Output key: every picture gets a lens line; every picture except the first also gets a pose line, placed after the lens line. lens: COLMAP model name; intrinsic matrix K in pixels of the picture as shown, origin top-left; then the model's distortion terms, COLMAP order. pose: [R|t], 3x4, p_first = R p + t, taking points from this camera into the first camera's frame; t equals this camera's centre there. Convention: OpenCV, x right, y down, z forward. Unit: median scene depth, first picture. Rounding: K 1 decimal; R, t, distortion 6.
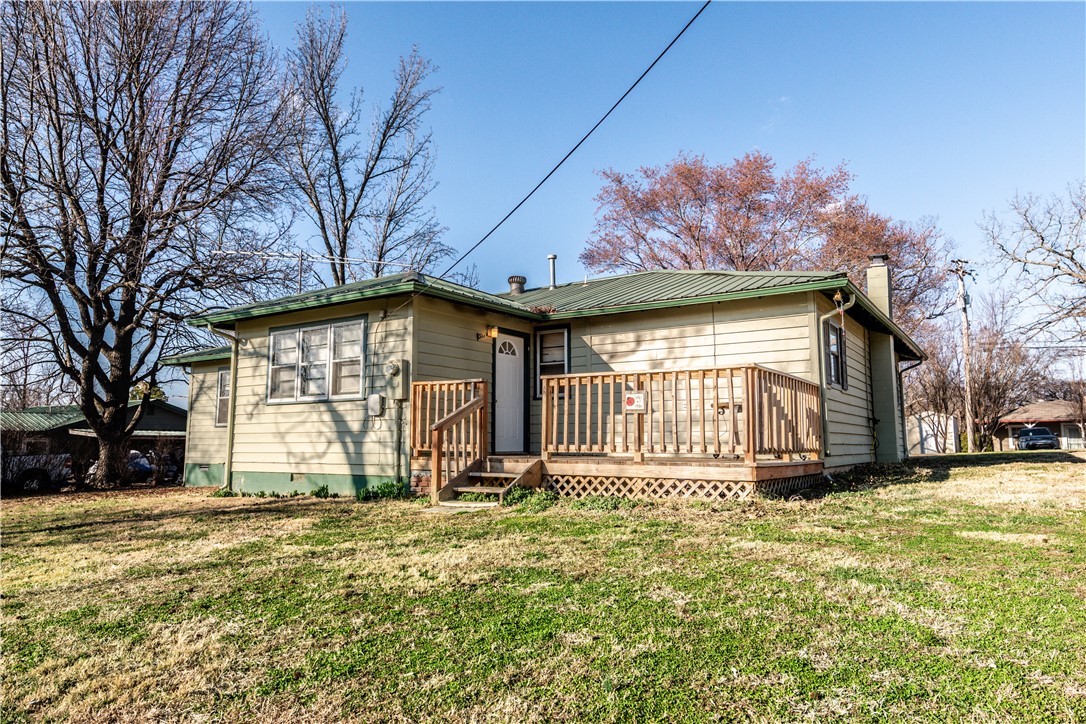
lens RADIAL K [[680.7, 0, 543.0], [0, 680.7, 362.6], [0, 0, 1]] dist [0.047461, 0.000300]
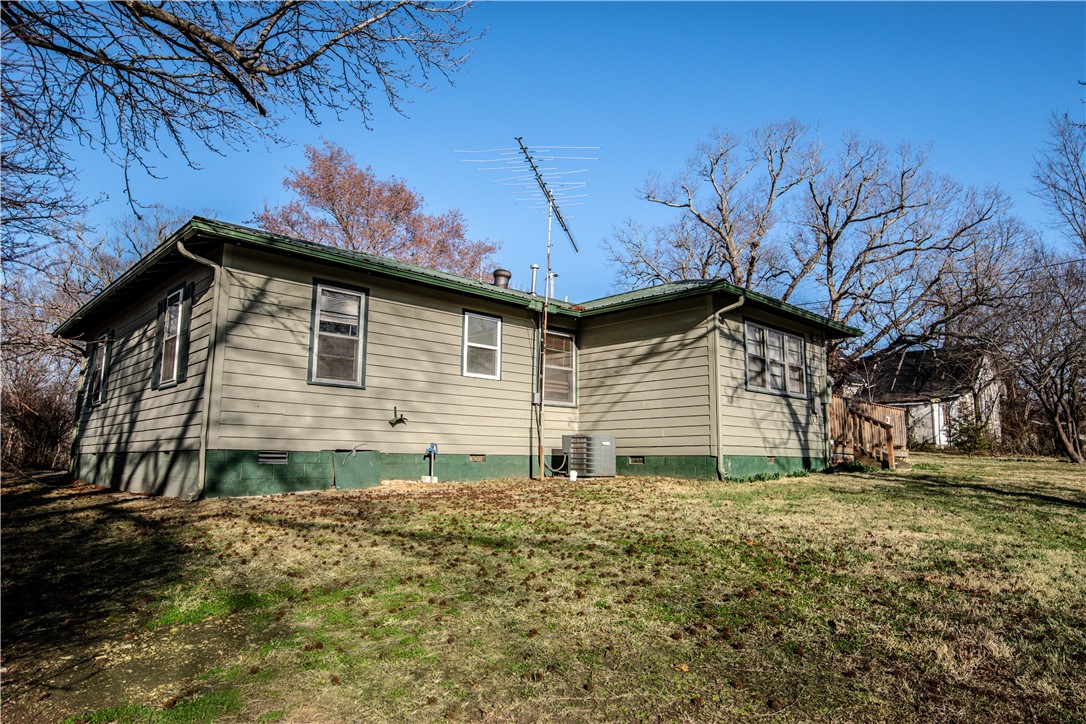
lens RADIAL K [[680.7, 0, 543.1], [0, 680.7, 363.3], [0, 0, 1]] dist [0.047461, 0.000300]
pose [[0.197643, 0.149217, 0.968851, -1.561584], [-0.115637, 0.984995, -0.128113, 0.200855], [-0.973430, -0.086714, 0.211932, 1.156017]]
